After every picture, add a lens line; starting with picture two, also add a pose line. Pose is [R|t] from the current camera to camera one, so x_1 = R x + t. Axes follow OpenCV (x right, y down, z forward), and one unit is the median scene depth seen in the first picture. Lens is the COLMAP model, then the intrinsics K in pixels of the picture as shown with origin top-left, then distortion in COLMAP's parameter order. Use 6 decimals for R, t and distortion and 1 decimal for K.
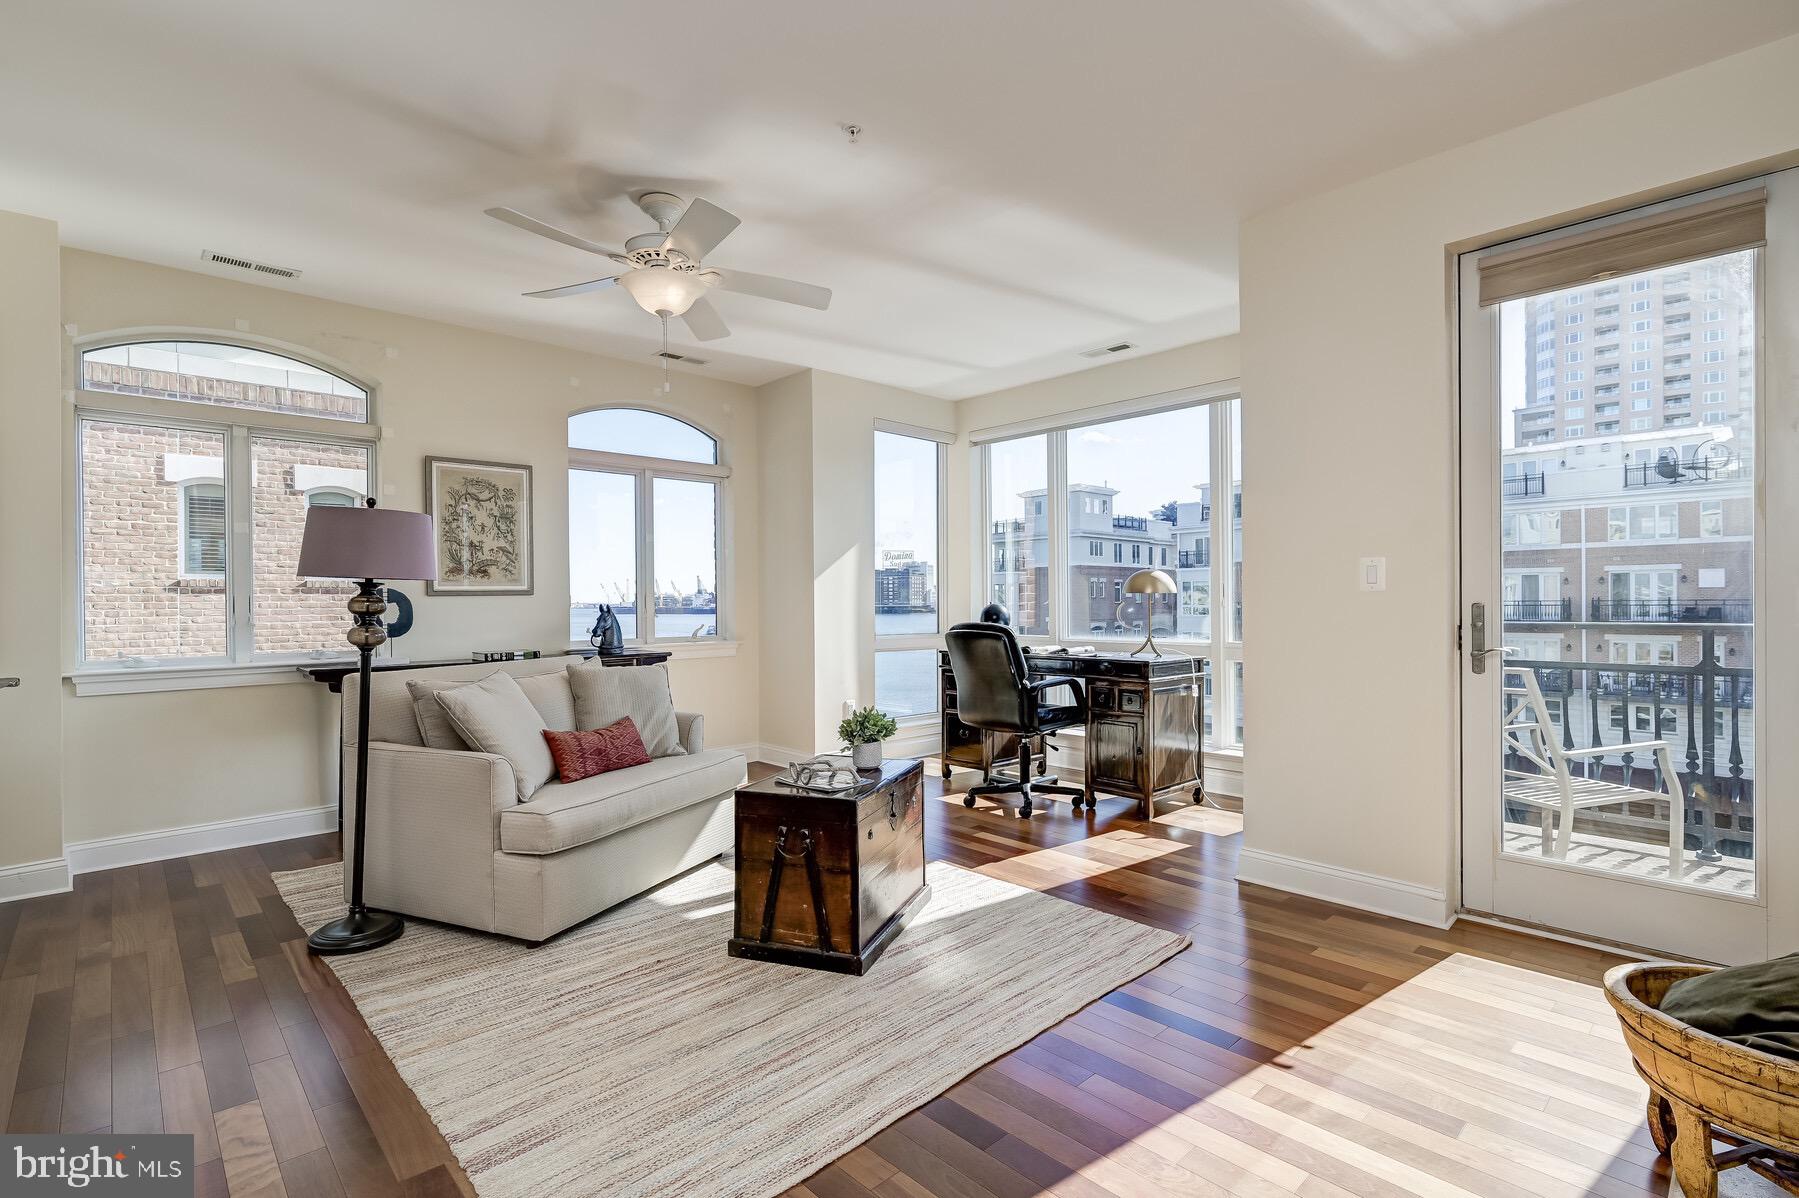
lens RADIAL K [[838.8, 0, 909.4], [0, 838.8, 601.9], [0, 0, 1]] dist [-0.000286, 0.000229]
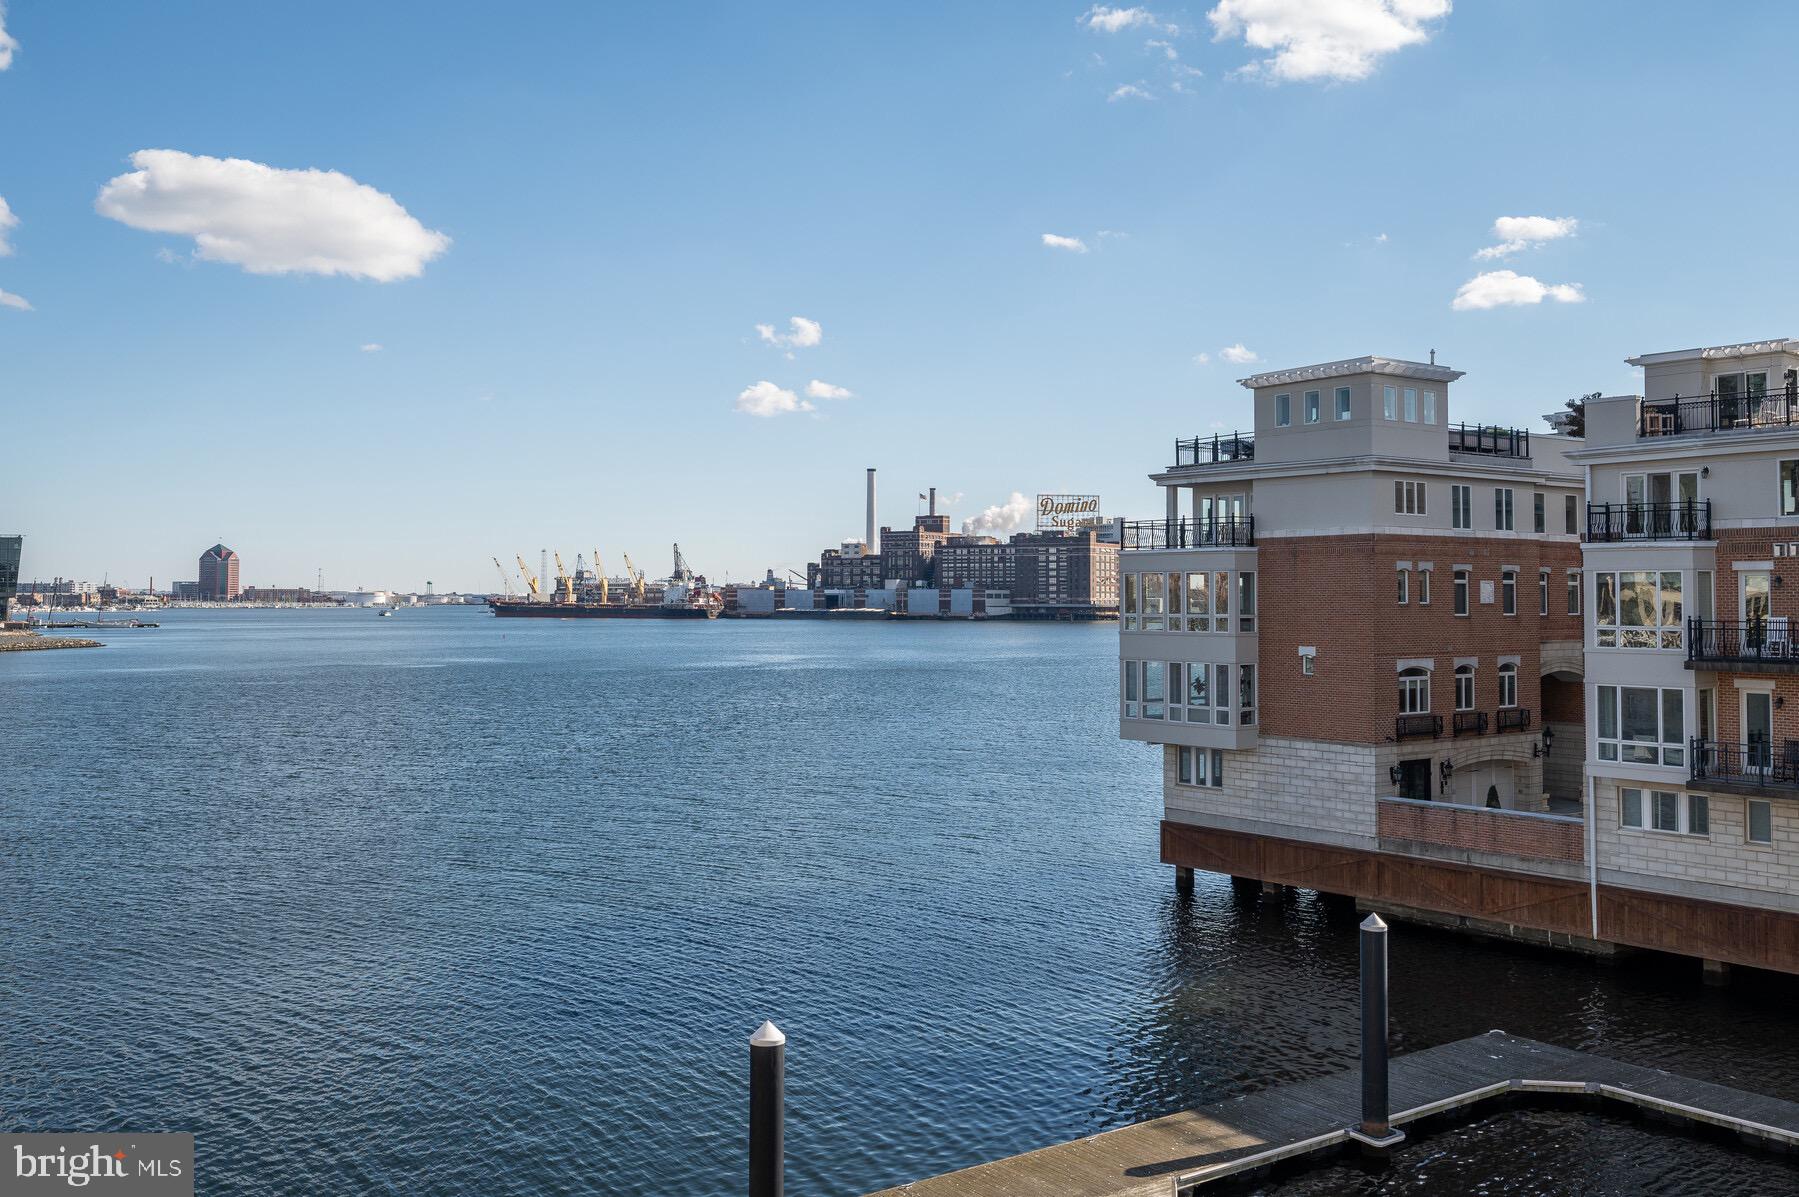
lens RADIAL K [[1655.1, 0, 912.4], [0, 1655.1, 538.9], [0, 0, 1]] dist [-0.004170, -0.000440]
pose [[0.992983, 0.003968, -0.118188, 0.058114], [-0.007948, 0.999416, -0.033222, -0.008493], [0.117987, 0.033928, 0.992435, 0.070135]]
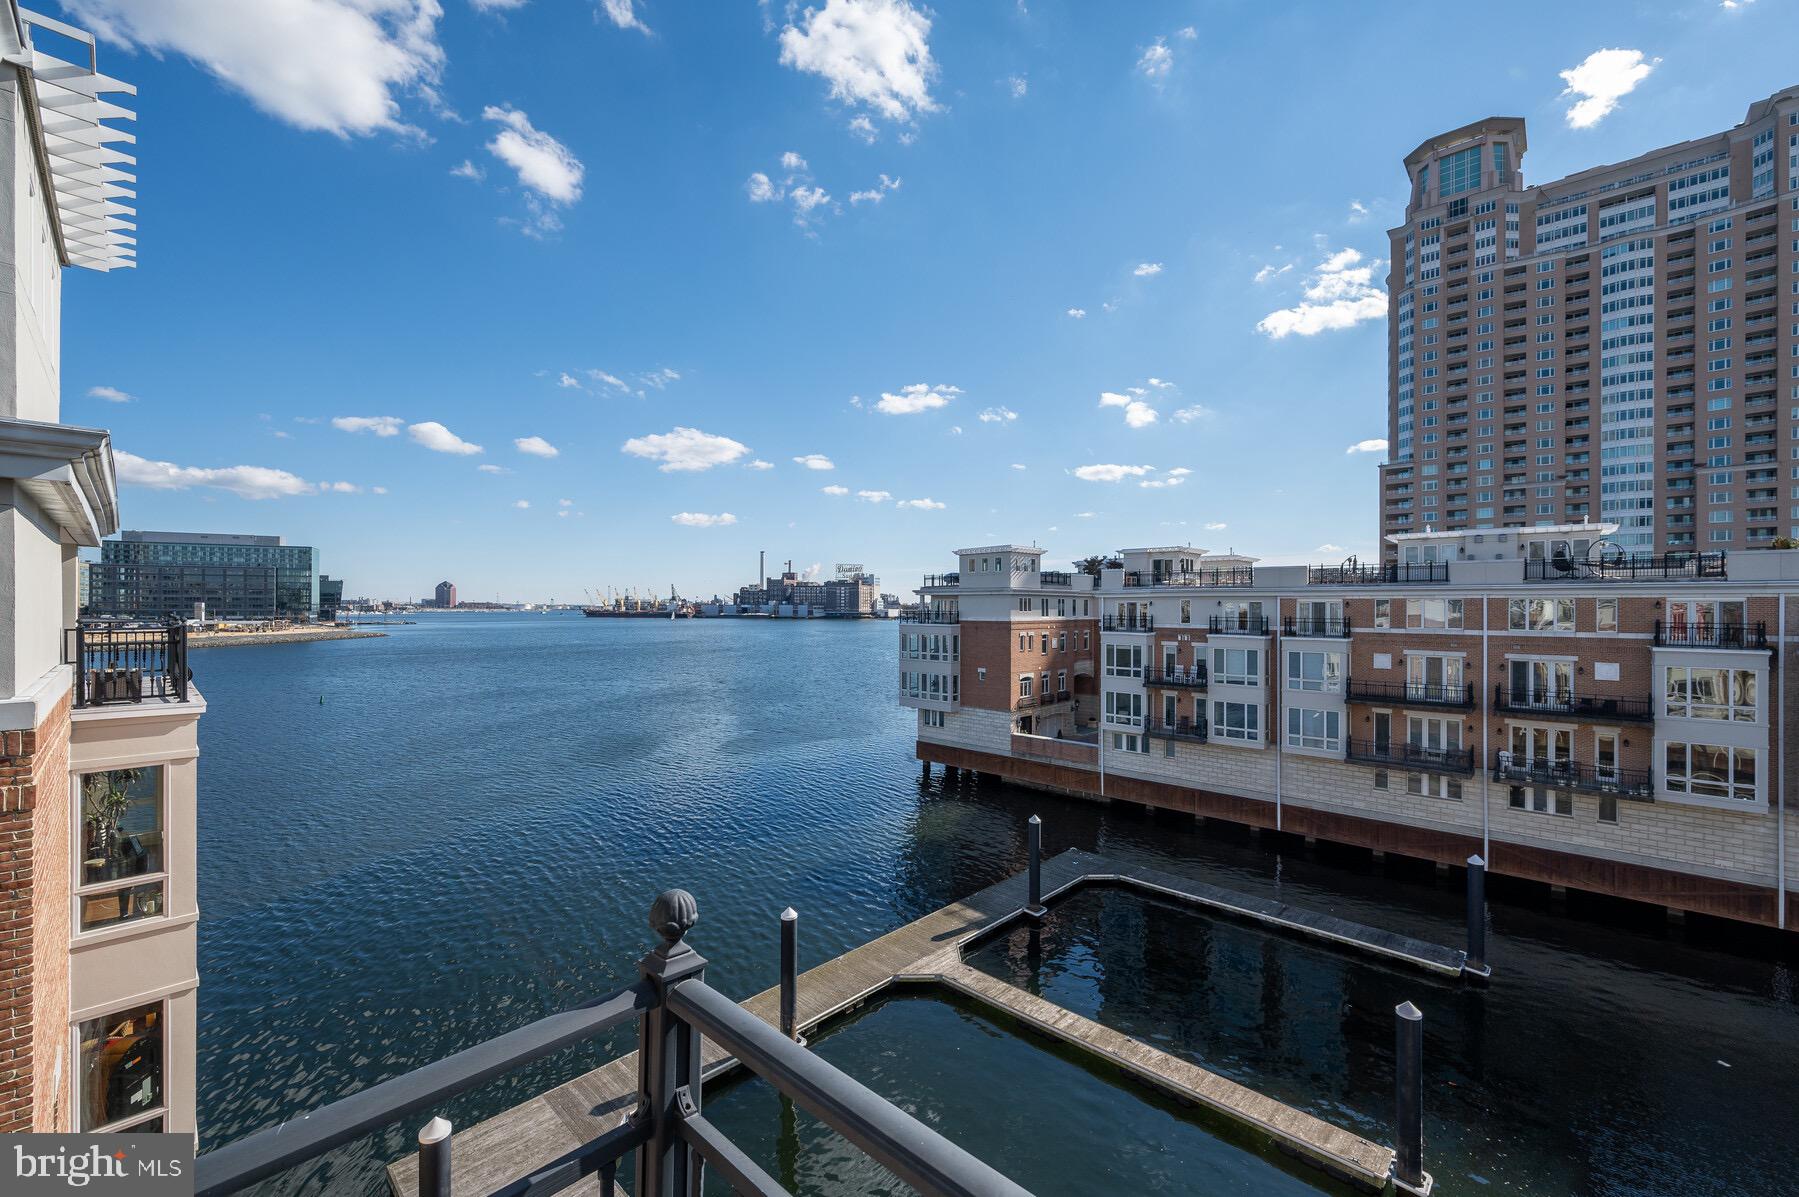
lens RADIAL K [[715.1, 0, 899.5], [0, 715.1, 598.5], [0, 0, 1]] dist [-0.001095, -0.000557]
pose [[0.998456, 0.011733, 0.054293, 0.012298], [-0.011592, 0.999929, -0.002911, -0.064663], [-0.054323, 0.002278, 0.998521, 0.092954]]
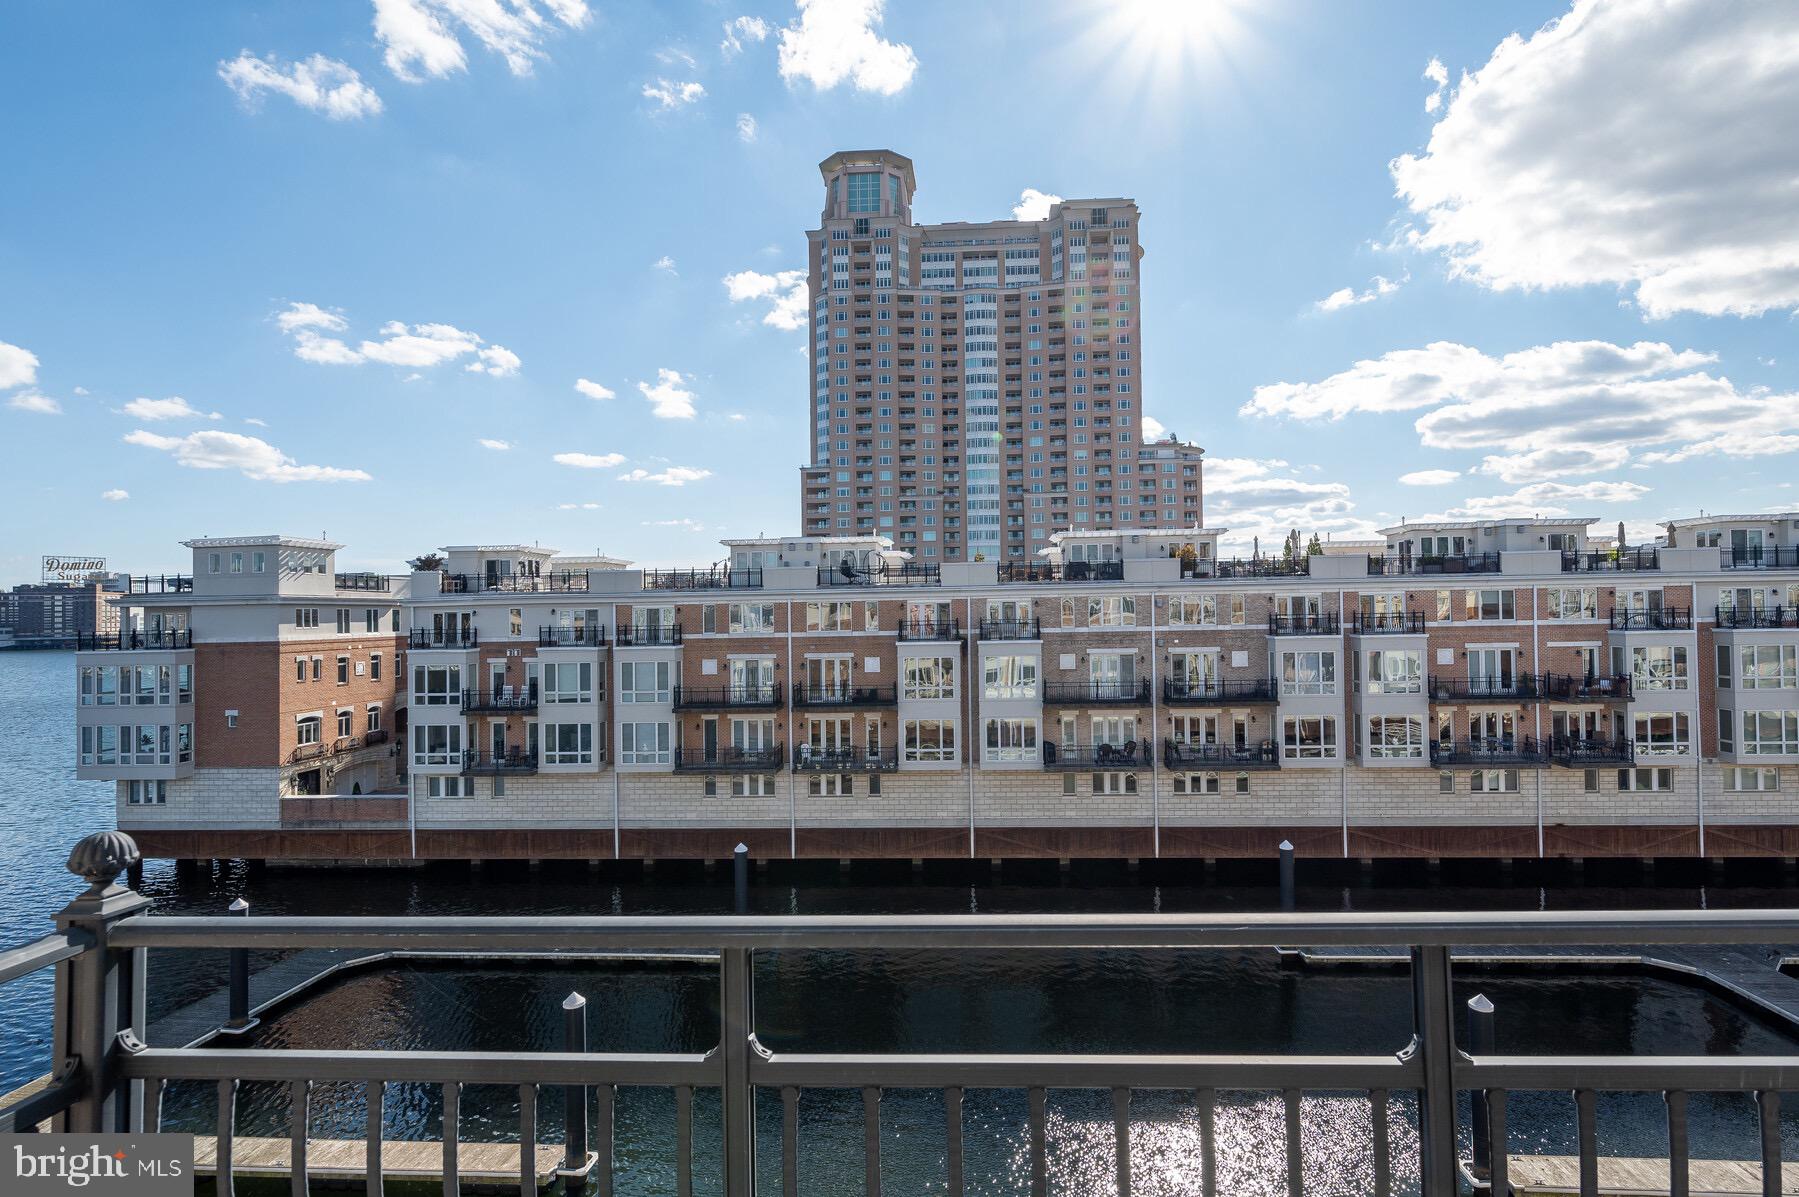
lens RADIAL K [[886.8, 0, 940.3], [0, 886.8, 592.6], [0, 0, 1]] dist [-0.002211, -0.001602]
pose [[0.735697, 0.009626, 0.677243, 0.094540], [0.006589, 0.999750, -0.021368, -0.063430], [-0.677279, 0.020183, 0.735450, -0.009232]]
